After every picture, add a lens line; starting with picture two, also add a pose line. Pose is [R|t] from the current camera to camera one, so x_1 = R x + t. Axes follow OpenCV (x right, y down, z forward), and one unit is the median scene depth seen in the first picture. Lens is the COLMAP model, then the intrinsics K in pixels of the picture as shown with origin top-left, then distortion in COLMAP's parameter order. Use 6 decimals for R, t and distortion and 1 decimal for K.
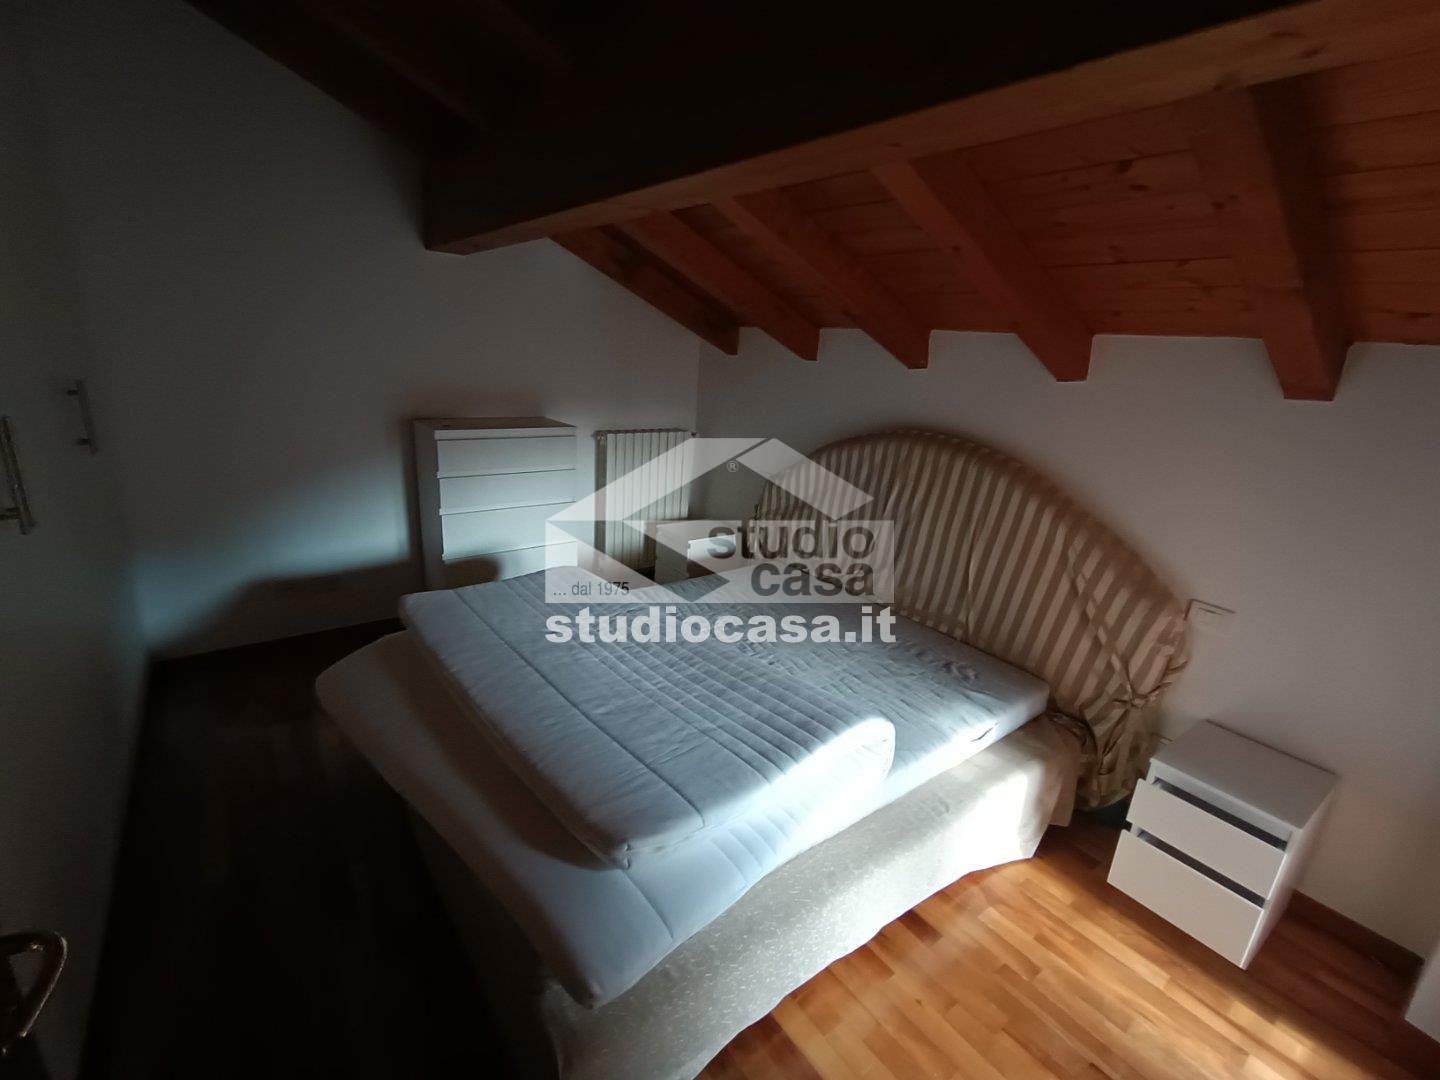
lens RADIAL K [[651.0, 0, 718.9], [0, 651.0, 534.2], [0, 0, 1]] dist [0.001610, 0.000323]
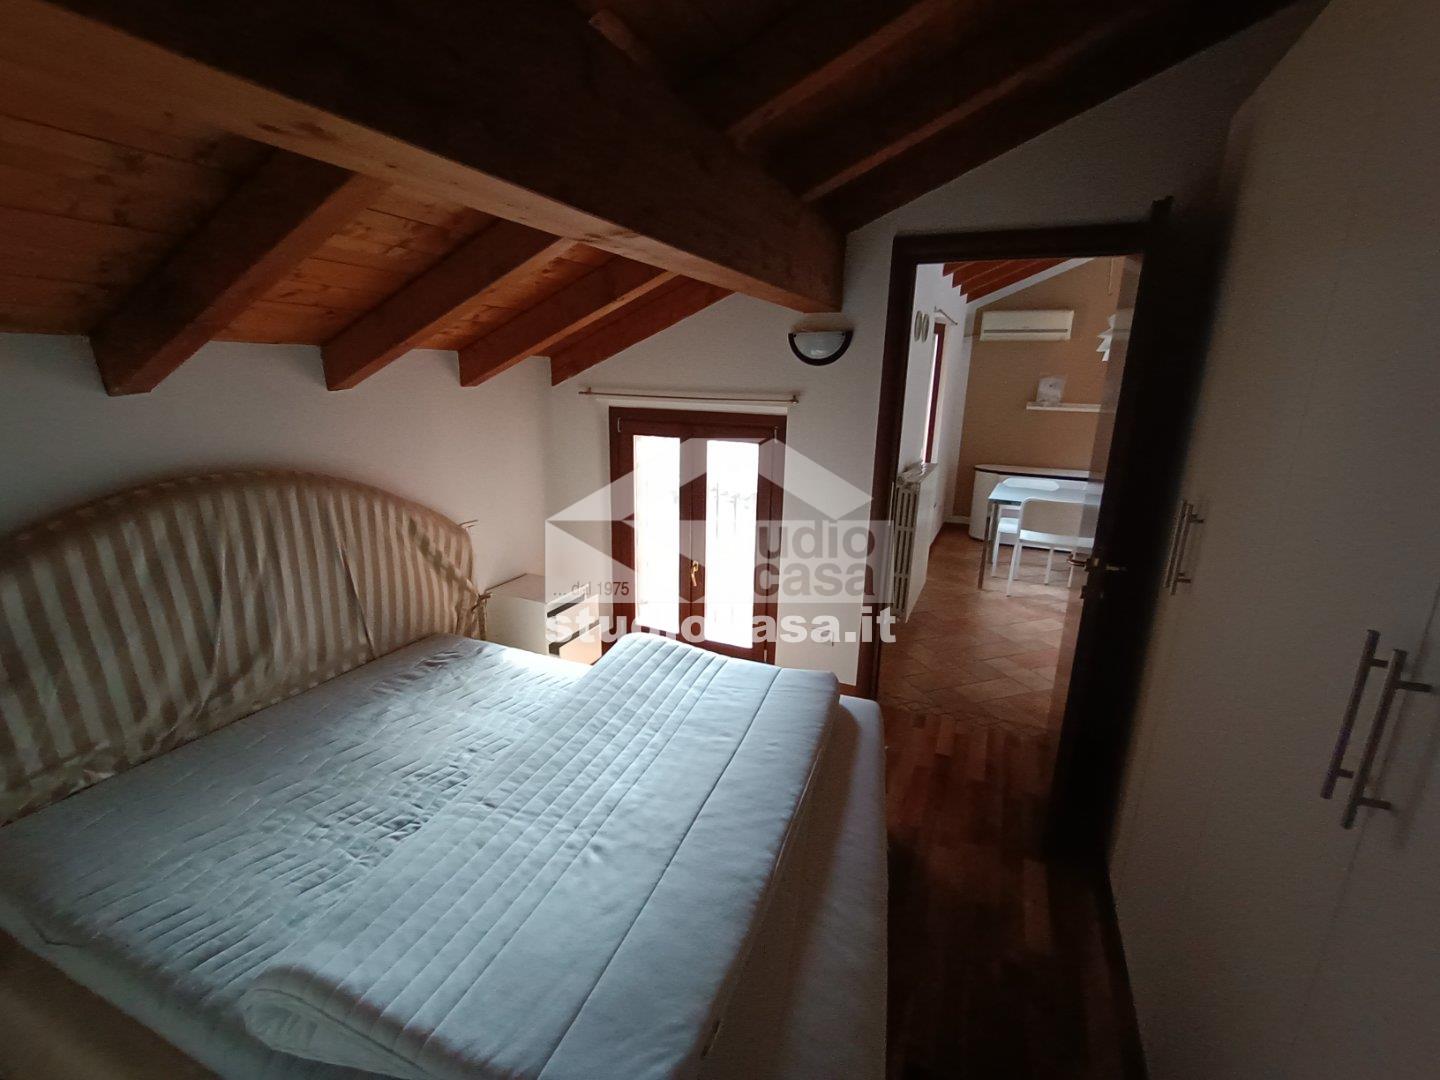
lens RADIAL K [[651.0, 0, 718.9], [0, 651.0, 534.2], [0, 0, 1]] dist [0.001610, 0.000323]
pose [[-0.499019, -0.287212, 0.817612, -0.690883], [0.188669, 0.884842, 0.425981, -0.351052], [-0.845804, 0.366830, -0.387365, 0.939734]]
